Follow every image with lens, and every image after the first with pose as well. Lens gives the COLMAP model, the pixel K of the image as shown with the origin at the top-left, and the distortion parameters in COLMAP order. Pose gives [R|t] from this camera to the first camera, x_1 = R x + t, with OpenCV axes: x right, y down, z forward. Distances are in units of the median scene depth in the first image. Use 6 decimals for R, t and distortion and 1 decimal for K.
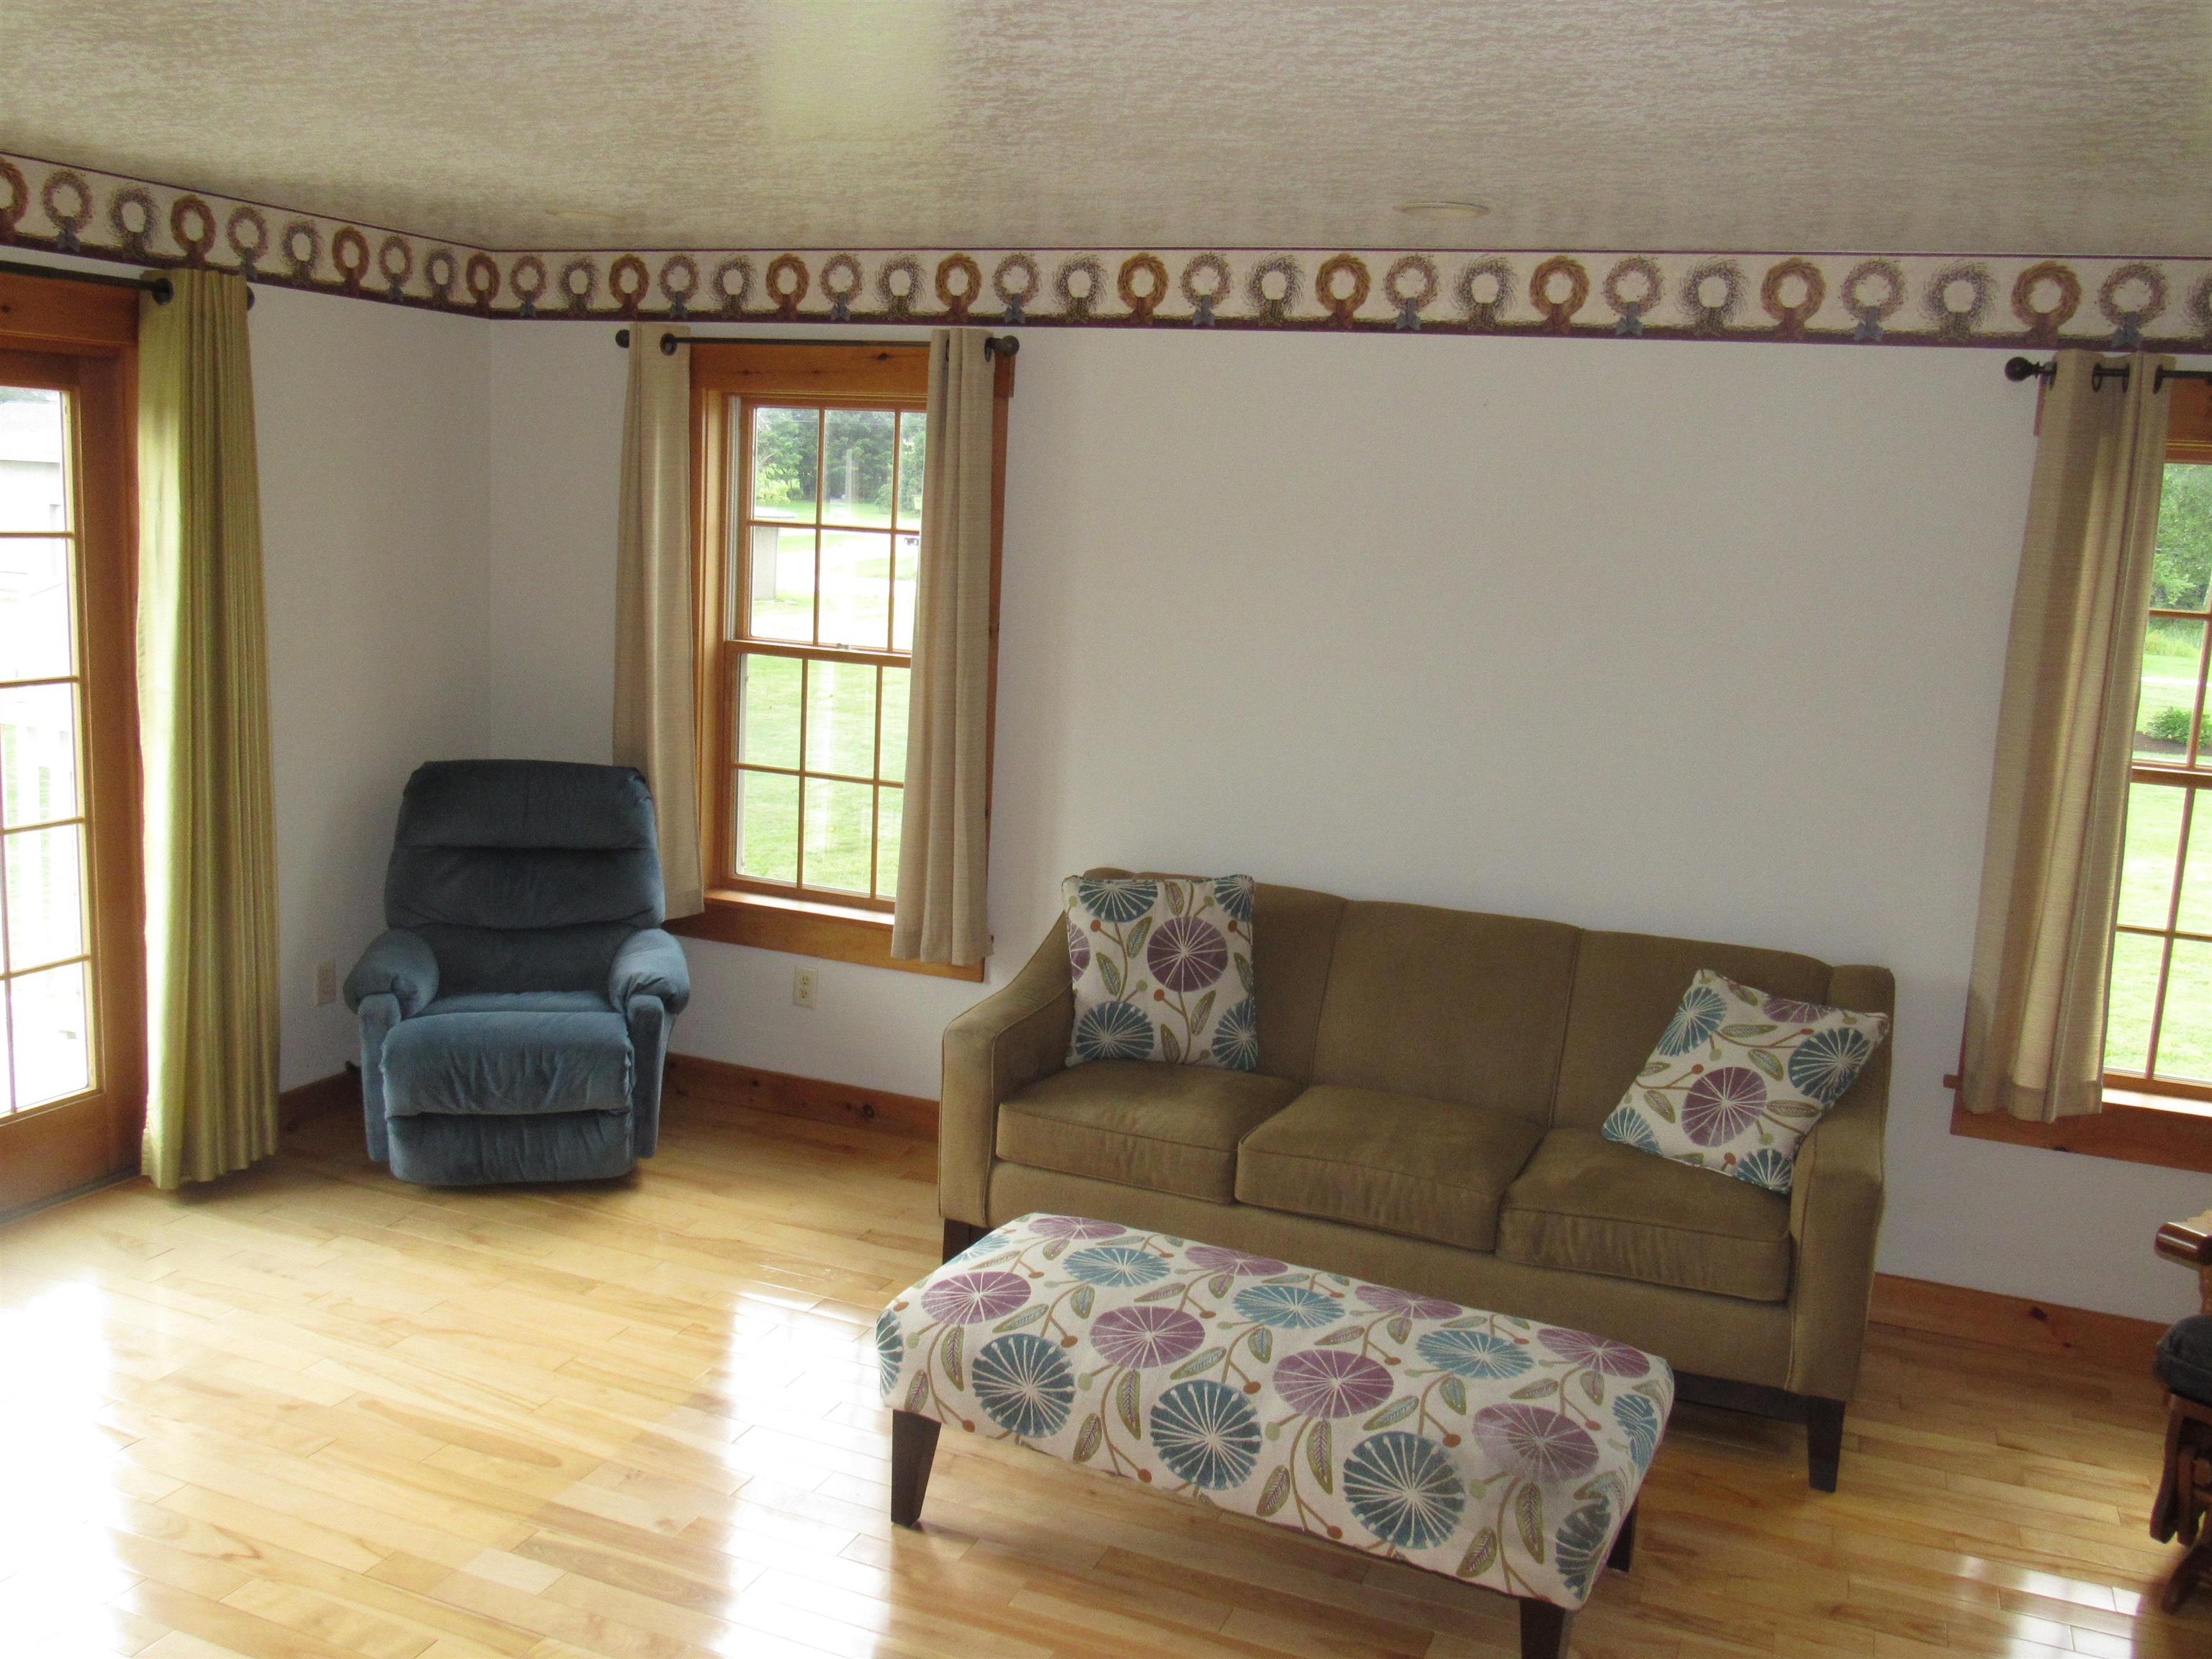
lens RADIAL K [[1904.2, 0, 1106.0], [0, 1904.2, 829.5], [0, 0, 1]] dist [-0.039313, 0.001086]
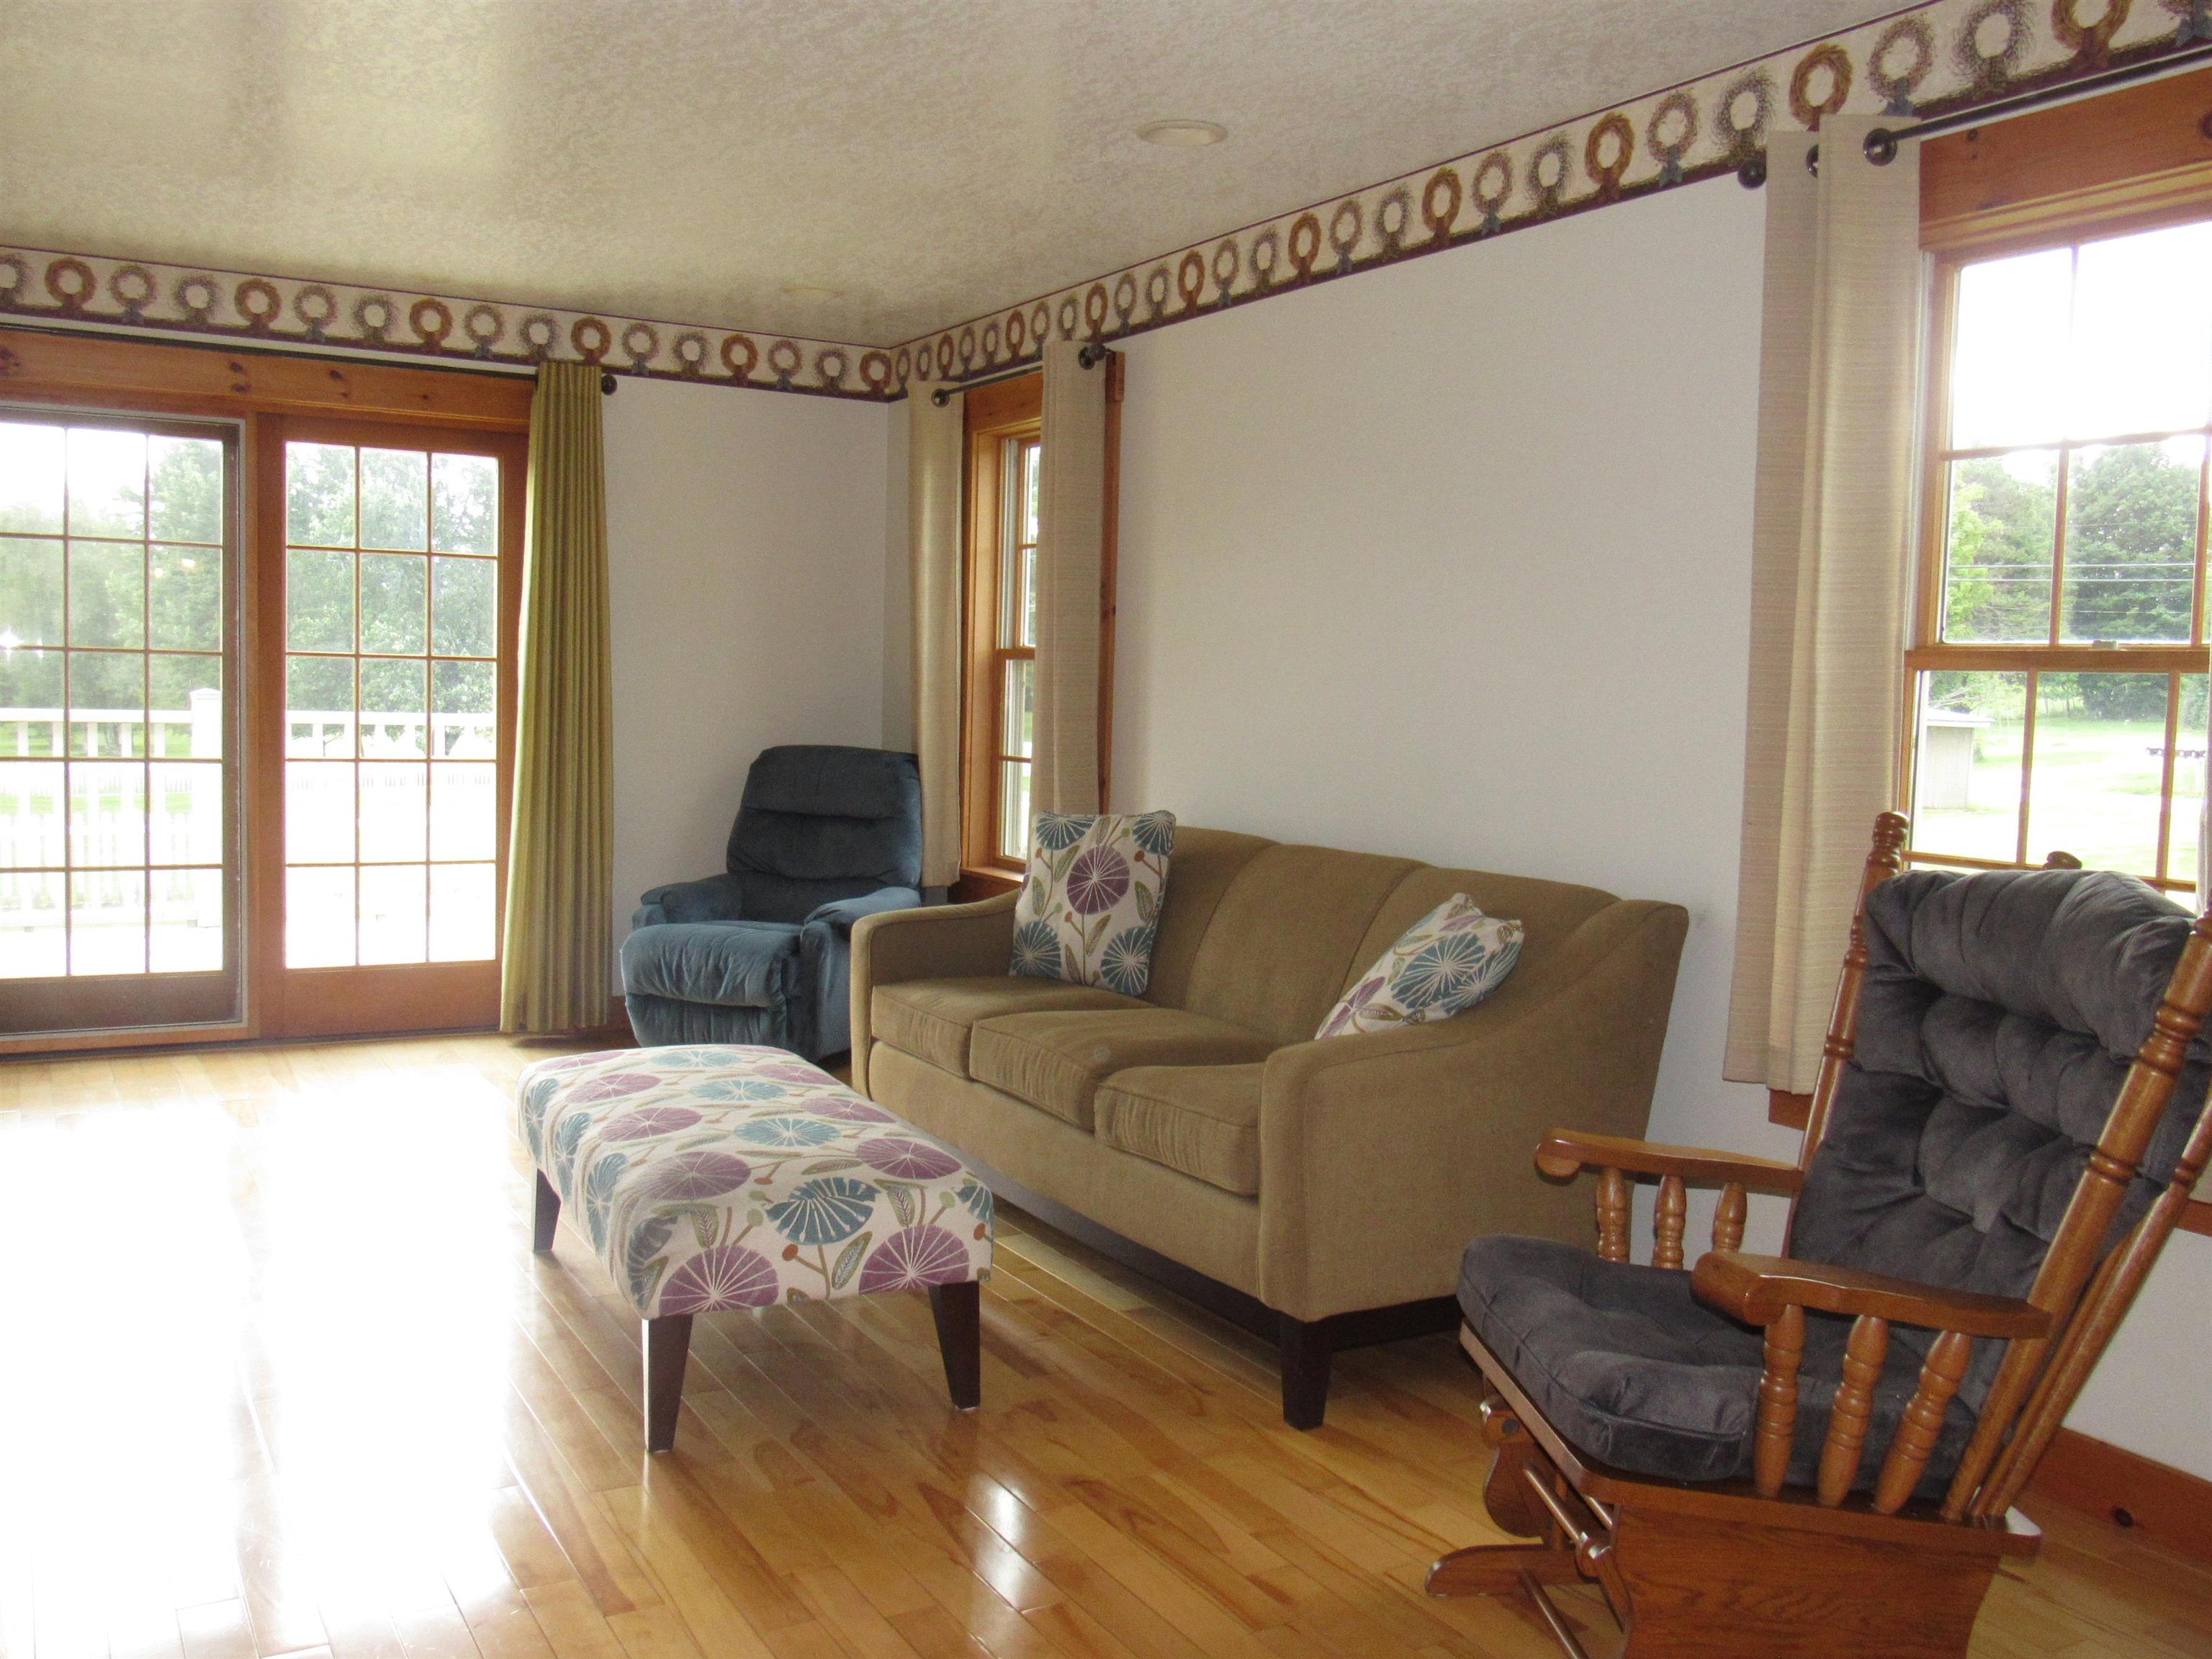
lens RADIAL K [[1931.2, 0, 1097.1], [0, 1931.2, 826.7], [0, 0, 1]] dist [-0.020708, -0.002475]
pose [[0.784665, 0.016547, -0.619699, 0.701196], [-0.094126, 0.991234, -0.092715, 0.134761], [0.612733, 0.131080, 0.779344, 0.166757]]
